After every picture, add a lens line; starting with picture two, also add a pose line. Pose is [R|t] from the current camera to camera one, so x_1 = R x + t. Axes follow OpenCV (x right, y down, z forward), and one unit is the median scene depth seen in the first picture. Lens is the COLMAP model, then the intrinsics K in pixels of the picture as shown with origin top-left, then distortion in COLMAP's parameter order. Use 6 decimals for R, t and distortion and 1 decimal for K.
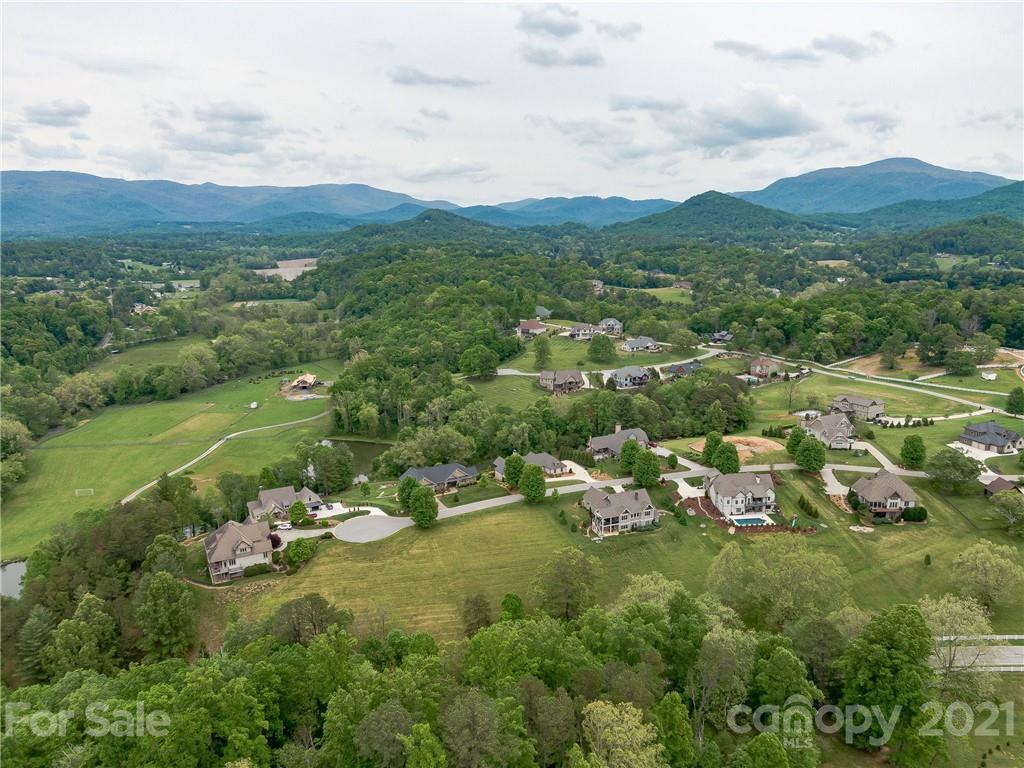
lens RADIAL K [[754.6, 0, 520.7], [0, 754.6, 384.1], [0, 0, 1]] dist [0.034940, -0.047689]
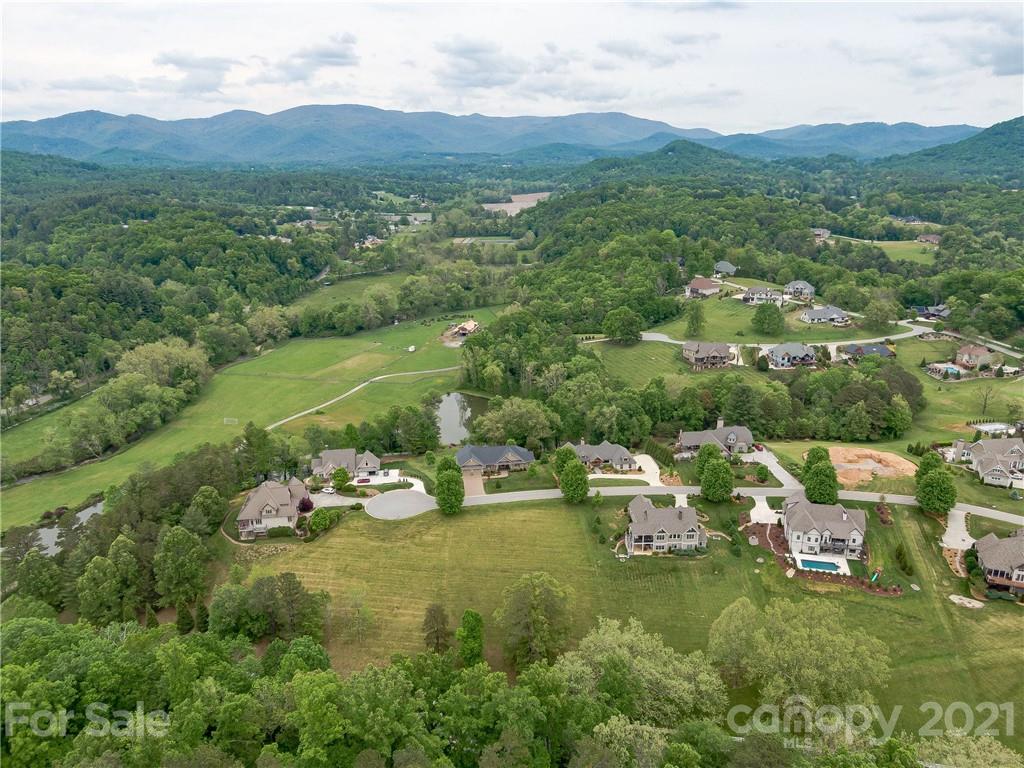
lens RADIAL K [[754.6, 0, 513.7], [0, 754.6, 388.8], [0, 0, 1]] dist [0.034940, -0.047689]
pose [[0.939846, 0.104063, -0.325361, 0.121392], [-0.072675, 0.991576, 0.107215, -0.038180], [0.333777, -0.077120, 0.939492, 0.062898]]
